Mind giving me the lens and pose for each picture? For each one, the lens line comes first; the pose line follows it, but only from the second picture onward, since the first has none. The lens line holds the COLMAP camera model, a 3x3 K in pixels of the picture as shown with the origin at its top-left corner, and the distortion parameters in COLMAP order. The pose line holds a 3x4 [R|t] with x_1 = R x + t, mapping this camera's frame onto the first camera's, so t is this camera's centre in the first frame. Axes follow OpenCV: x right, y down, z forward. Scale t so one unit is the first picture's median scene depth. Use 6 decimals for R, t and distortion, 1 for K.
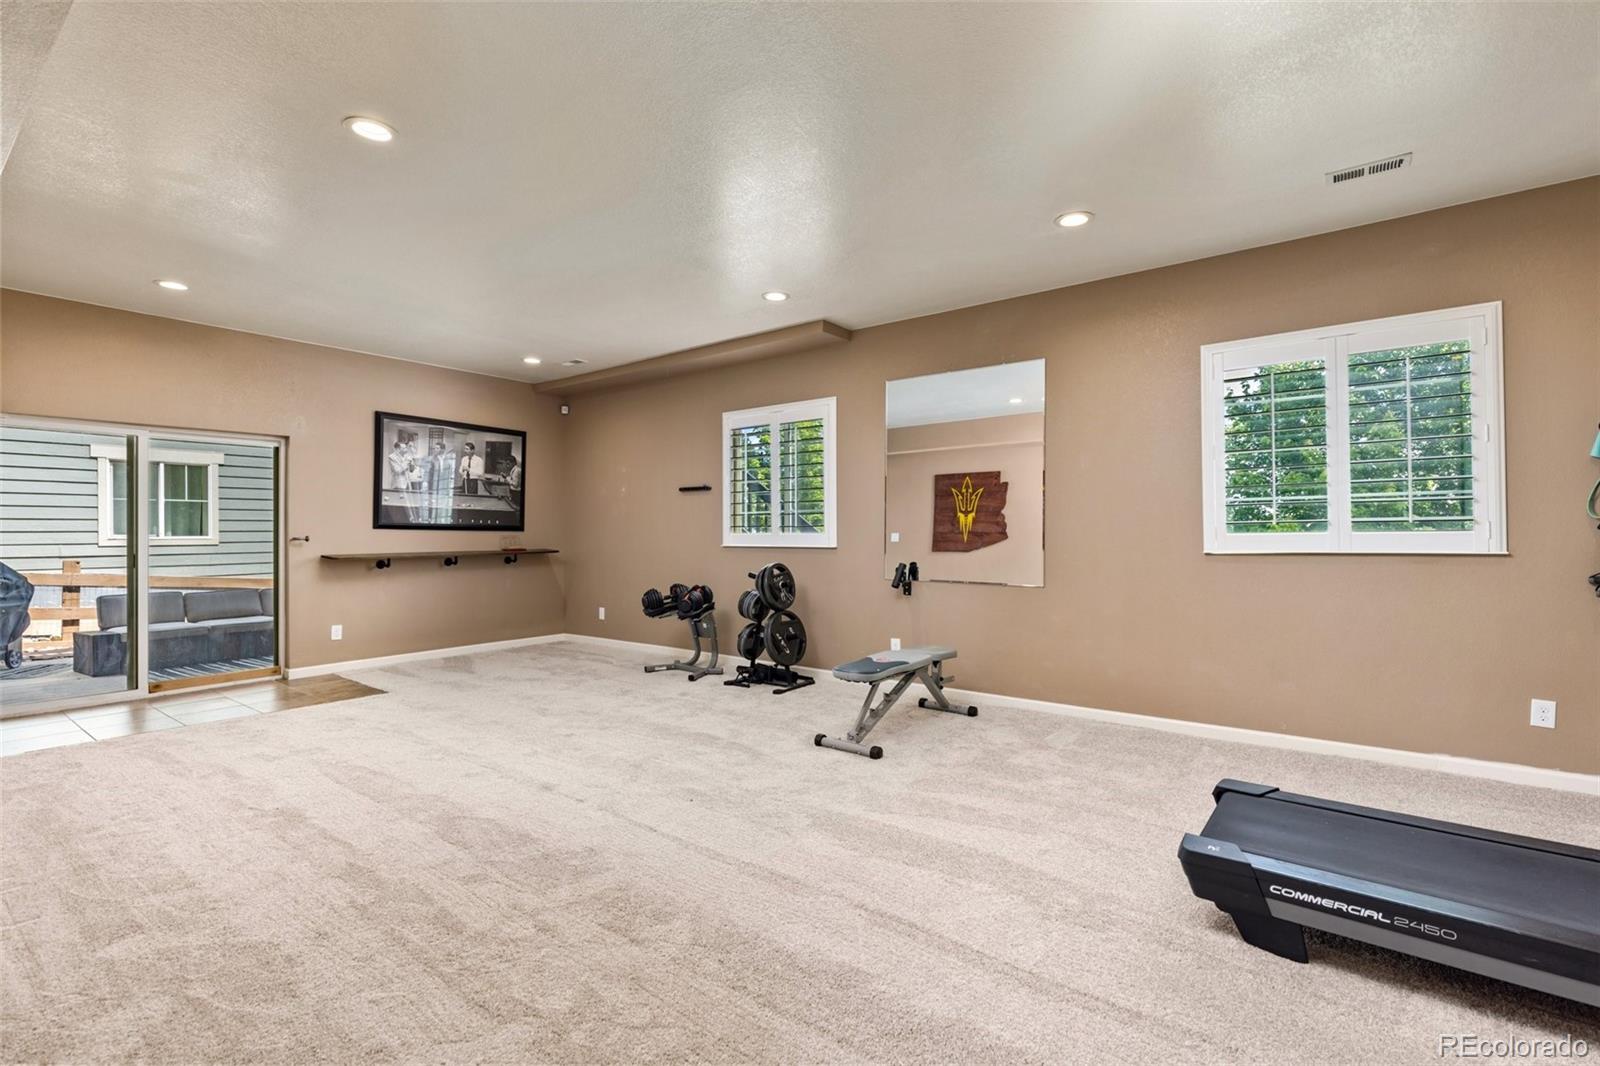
lens RADIAL K [[719.5, 0, 810.7], [0, 719.5, 531.1], [0, 0, 1]] dist [0.000838, -0.000065]
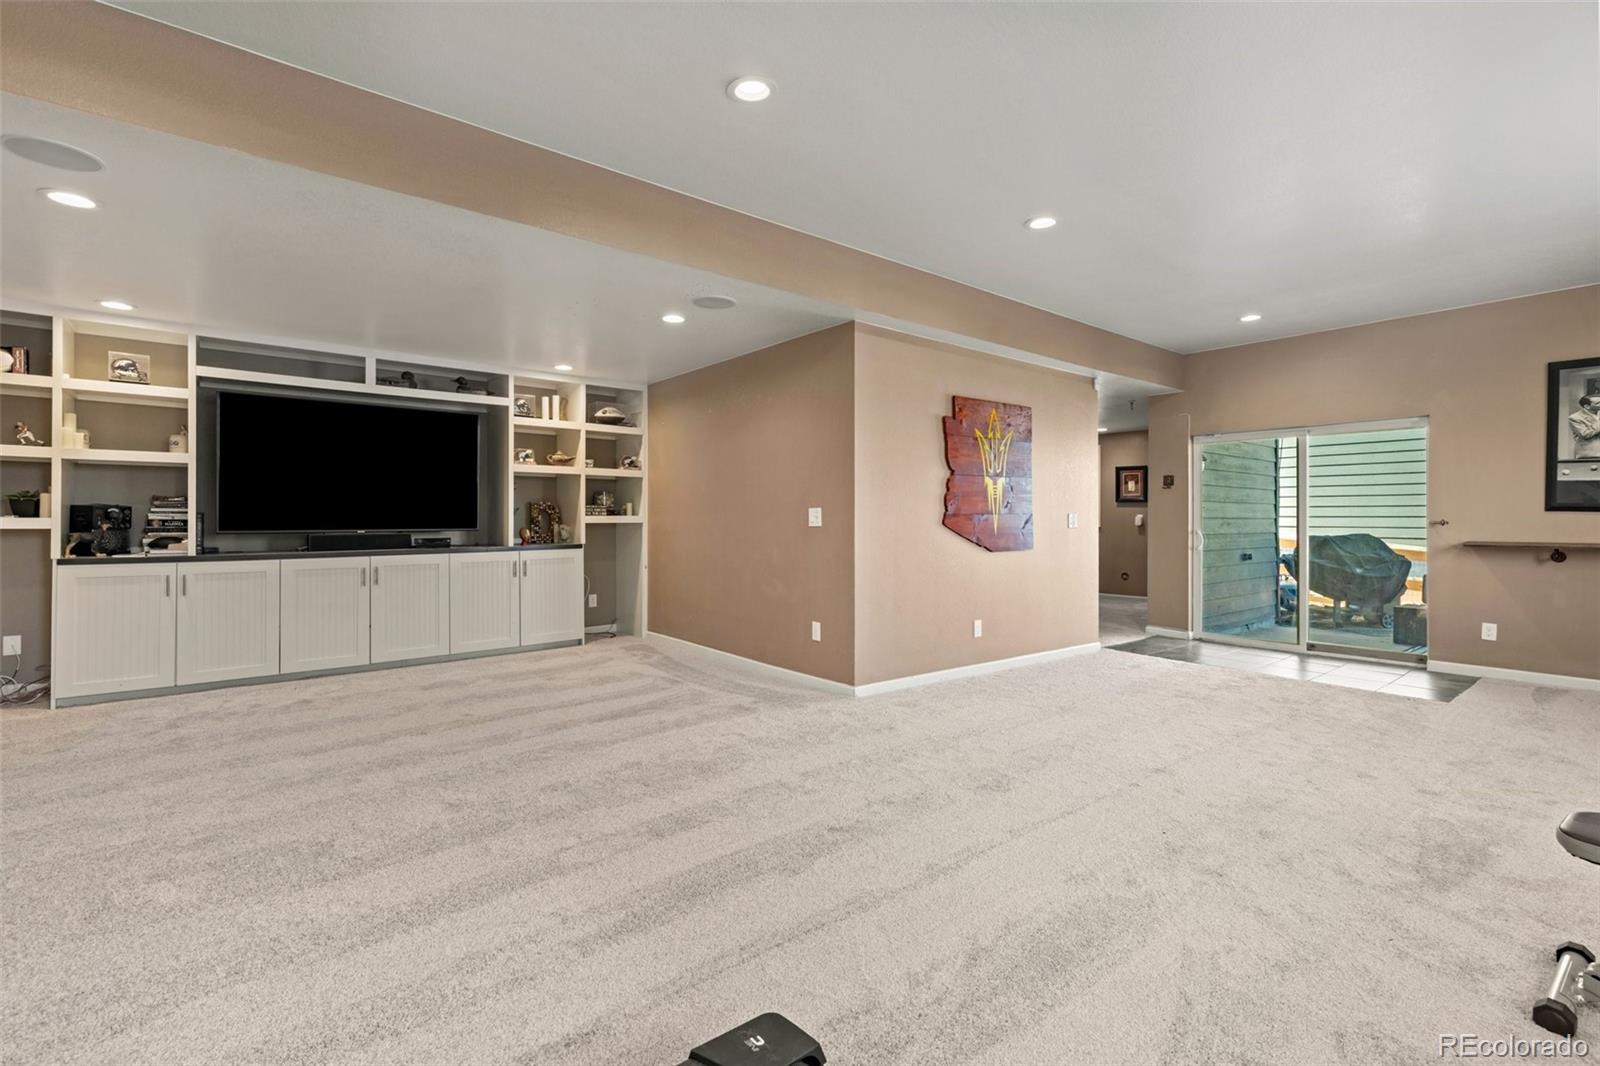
lens RADIAL K [[719.5, 0, 805.5], [0, 719.5, 519.6], [0, 0, 1]] dist [0.000838, -0.000065]
pose [[-0.255121, 0.000645, -0.966909, 0.376189], [0.000087, 1.000000, 0.000644, 0.005685], [0.966909, 0.000080, -0.255121, 0.411945]]
